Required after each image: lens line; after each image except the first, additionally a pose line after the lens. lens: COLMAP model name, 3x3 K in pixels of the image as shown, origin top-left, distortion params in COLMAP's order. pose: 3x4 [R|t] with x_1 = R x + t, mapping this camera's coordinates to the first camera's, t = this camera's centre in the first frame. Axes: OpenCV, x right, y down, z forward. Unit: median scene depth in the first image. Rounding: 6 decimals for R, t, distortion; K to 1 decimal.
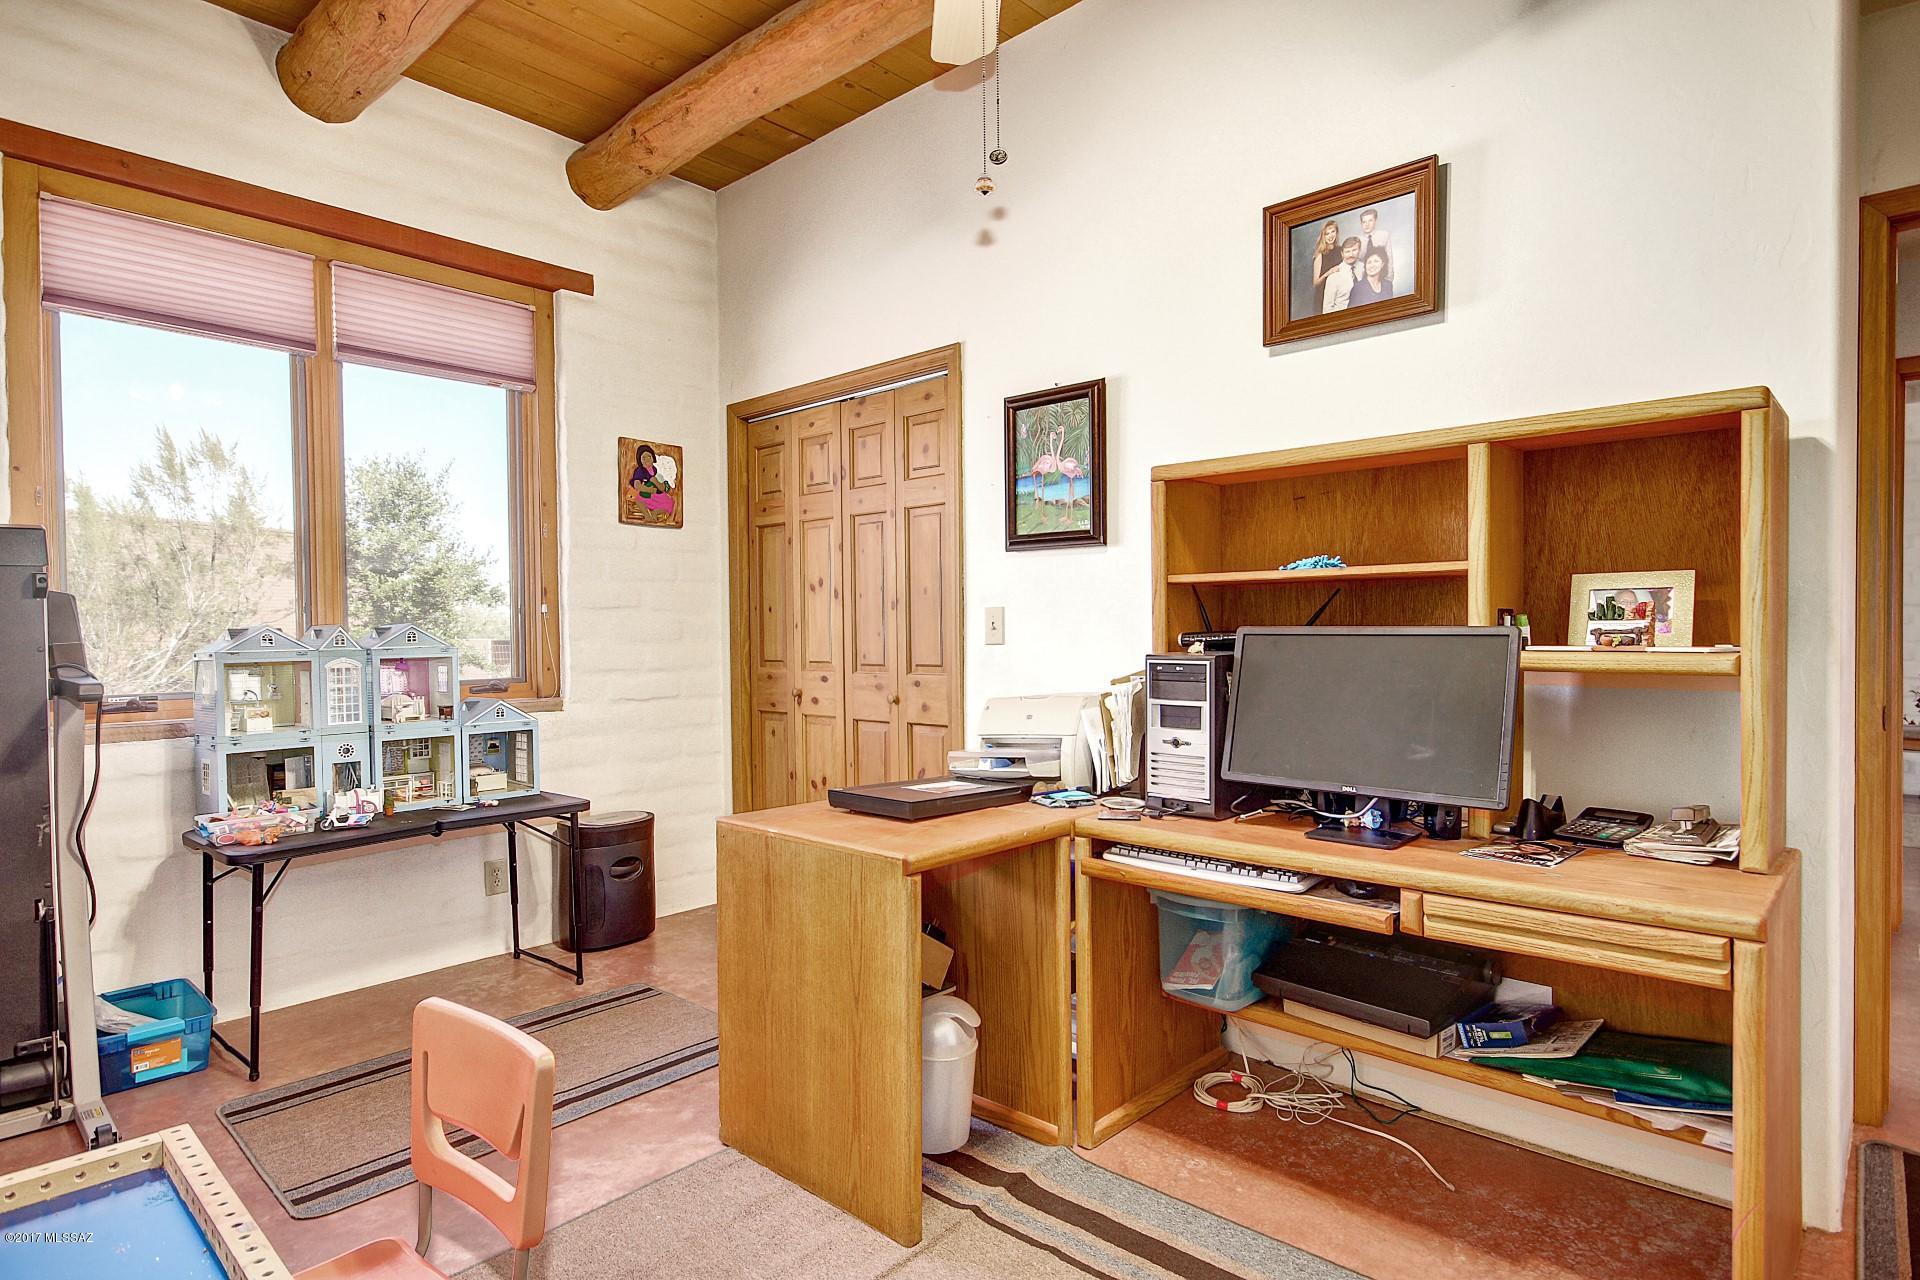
lens RADIAL K [[1032.7, 0, 959.8], [0, 1032.7, 646.0], [0, 0, 1]] dist [0.006576, 0.002414]
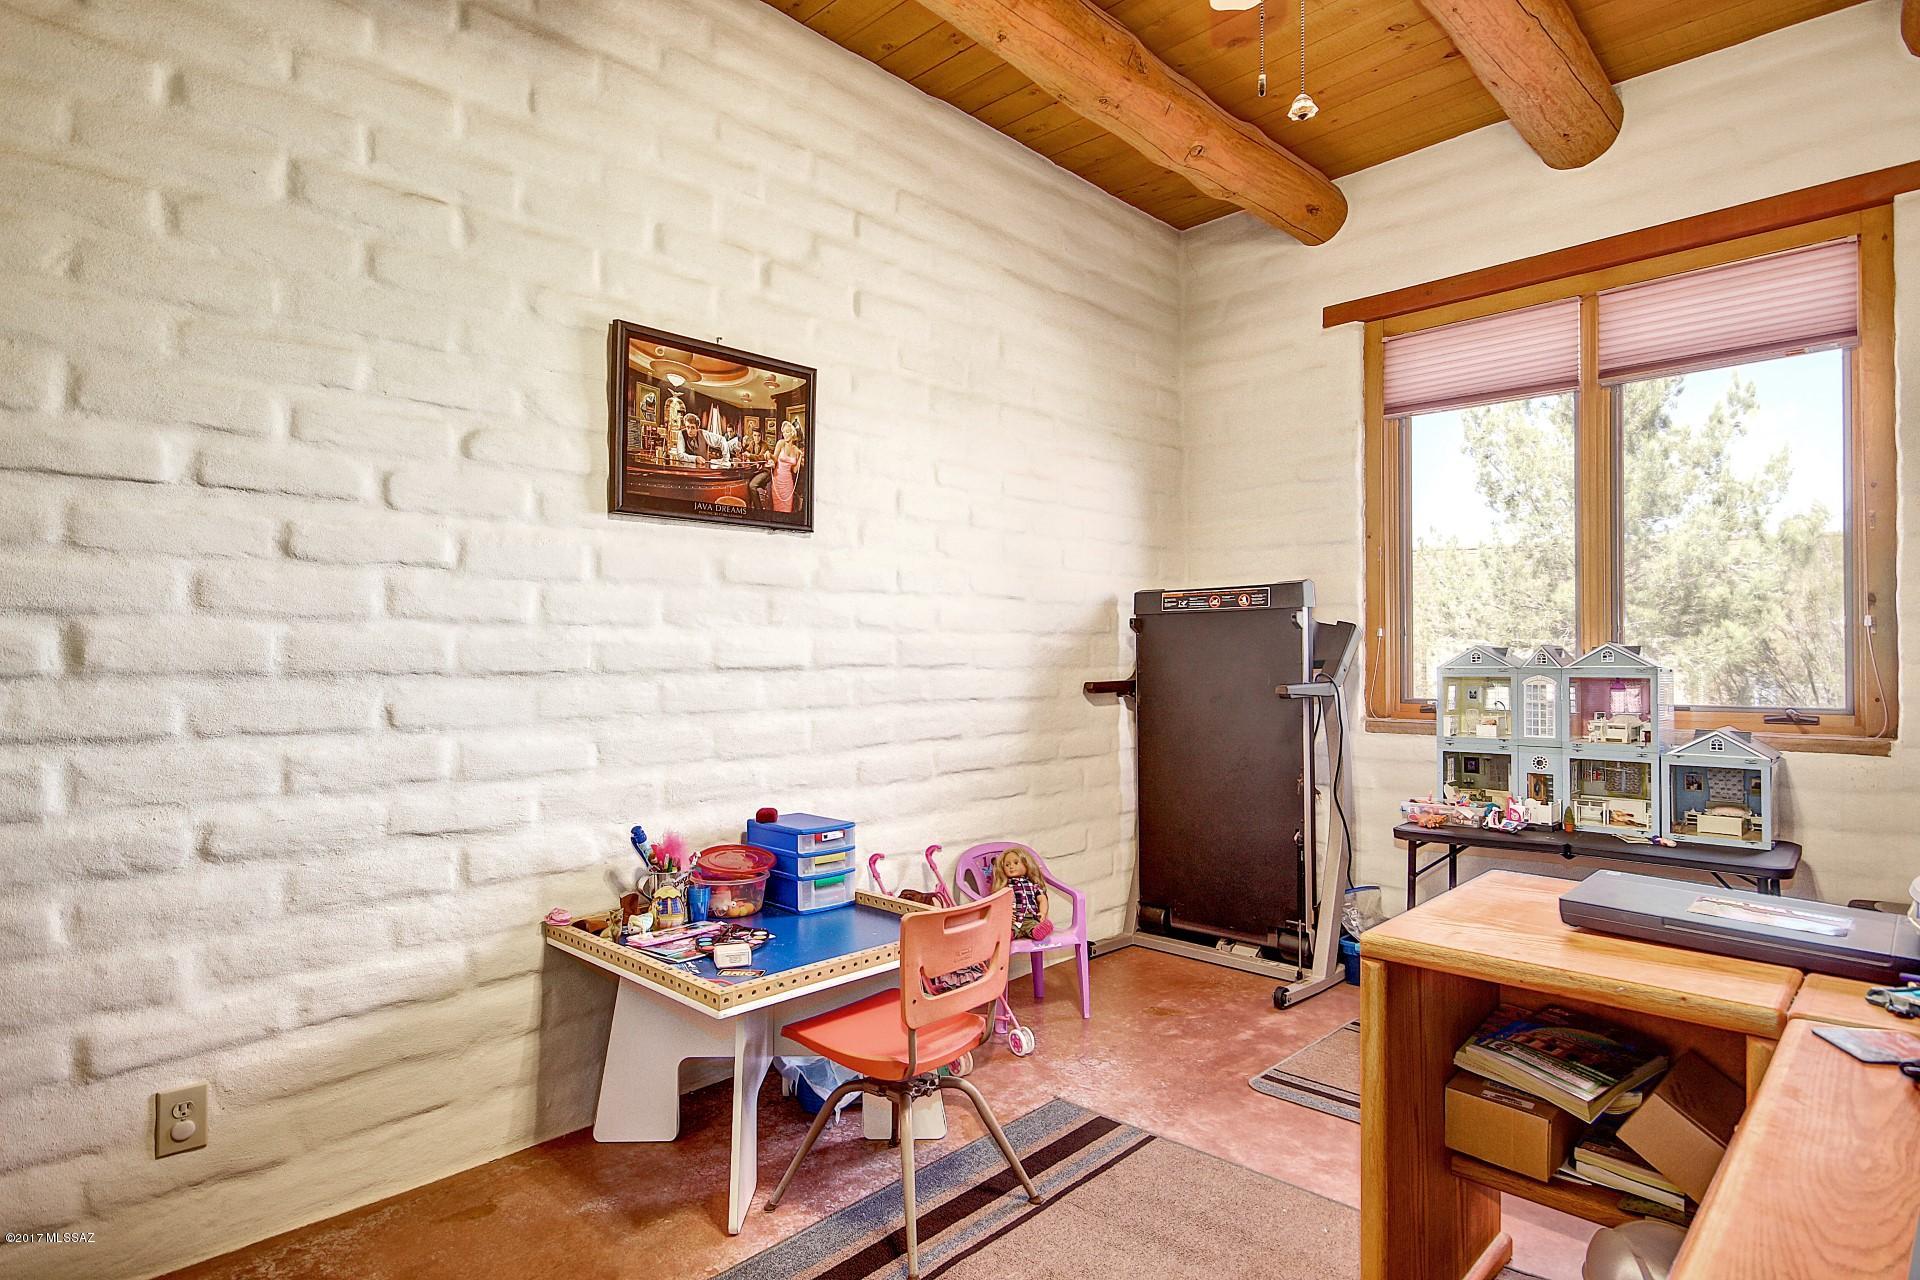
lens RADIAL K [[1032.7, 0, 960.5], [0, 1032.7, 638.5], [0, 0, 1]] dist [0.006576, 0.002414]
pose [[-0.027710, -0.009901, -0.999567, 0.448281], [-0.015855, 0.999830, -0.009464, -0.006190], [0.999490, 0.015586, -0.027863, 0.401565]]
